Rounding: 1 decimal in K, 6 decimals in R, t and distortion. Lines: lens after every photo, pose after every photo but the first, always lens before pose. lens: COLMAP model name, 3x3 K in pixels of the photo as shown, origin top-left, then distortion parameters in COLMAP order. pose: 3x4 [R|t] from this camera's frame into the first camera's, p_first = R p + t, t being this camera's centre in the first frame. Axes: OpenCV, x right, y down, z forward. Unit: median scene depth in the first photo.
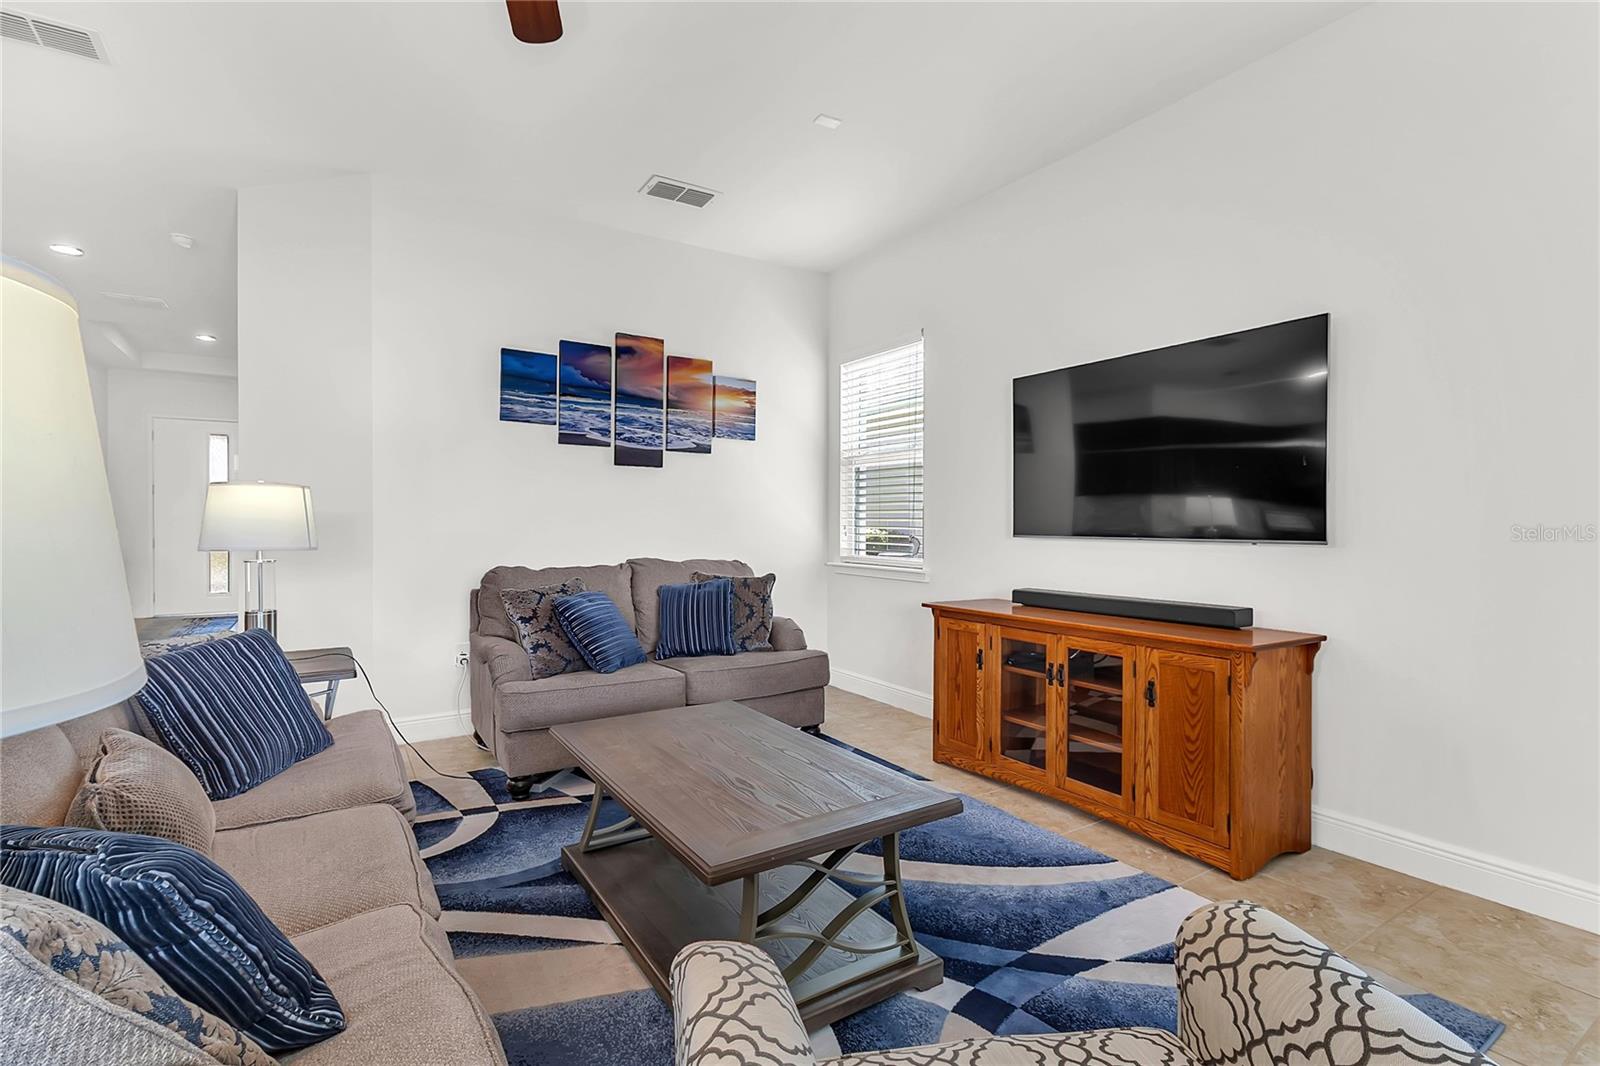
lens RADIAL K [[739.9, 0, 801.9], [0, 739.9, 525.8], [0, 0, 1]] dist [0.003040, -0.004410]
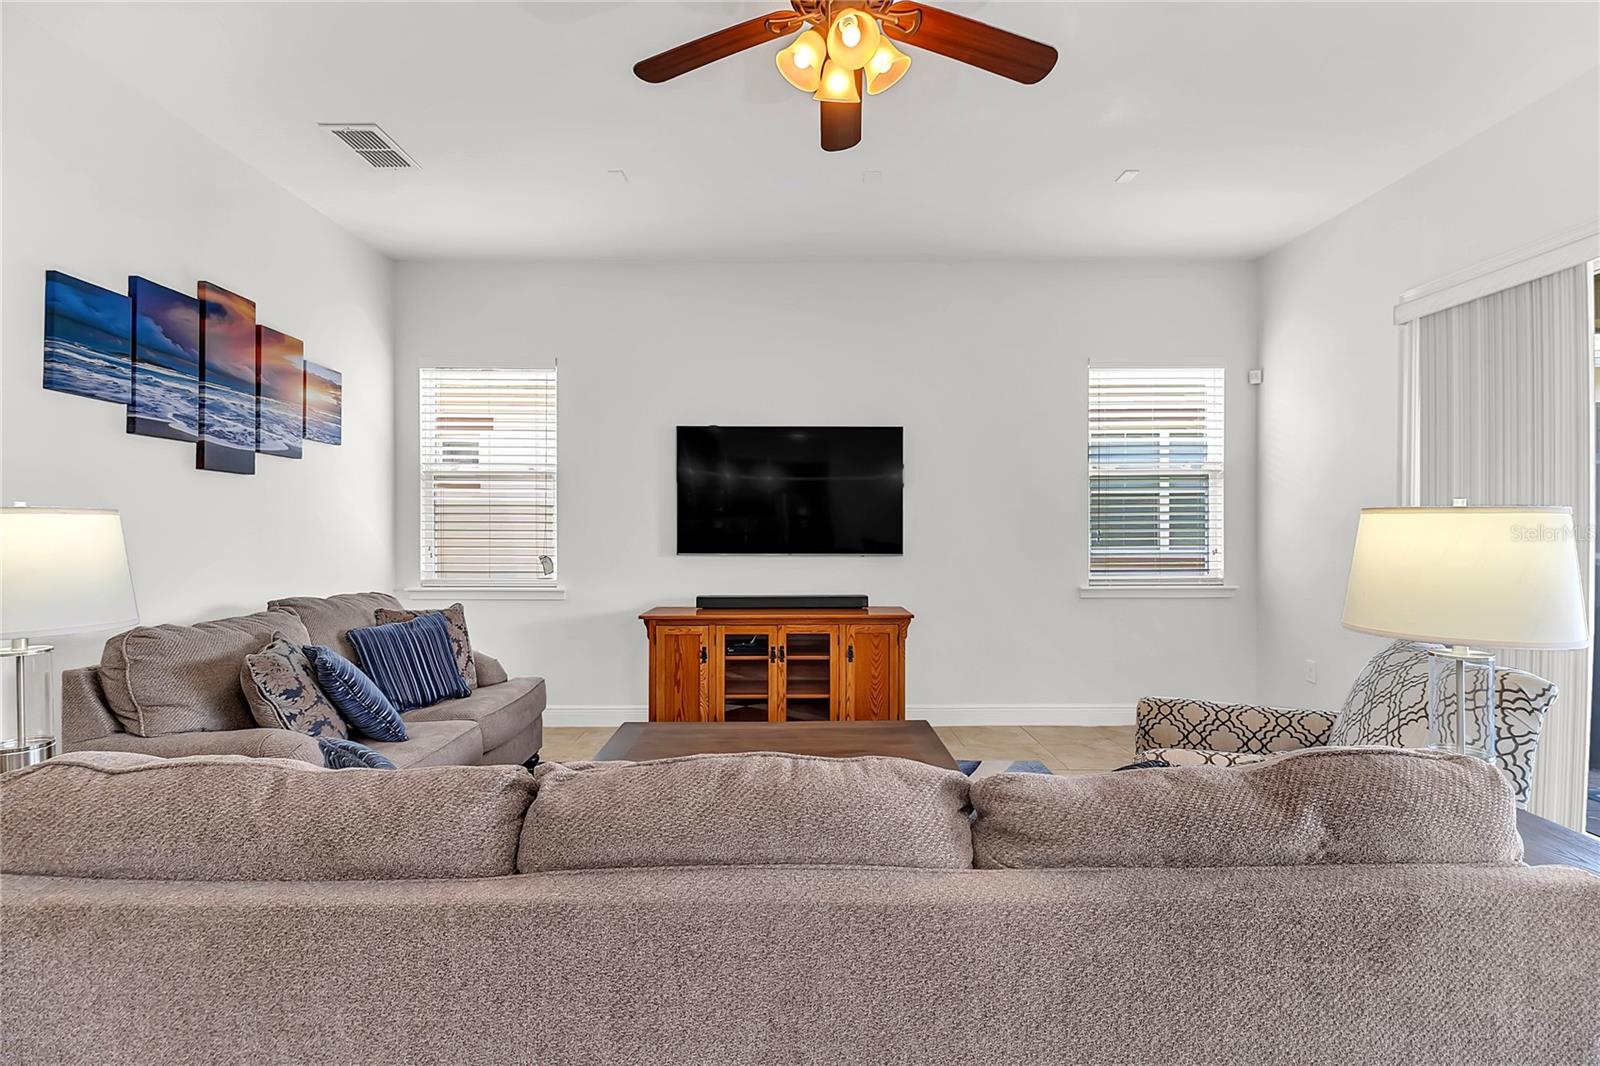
lens RADIAL K [[739.9, 0, 801.9], [0, 739.9, 525.8], [0, 0, 1]] dist [0.003040, -0.004410]
pose [[0.534572, -0.000259, 0.845123, -0.582427], [0.004718, 0.999985, -0.002678, -0.025989], [-0.845110, 0.005419, 0.534565, 0.157489]]
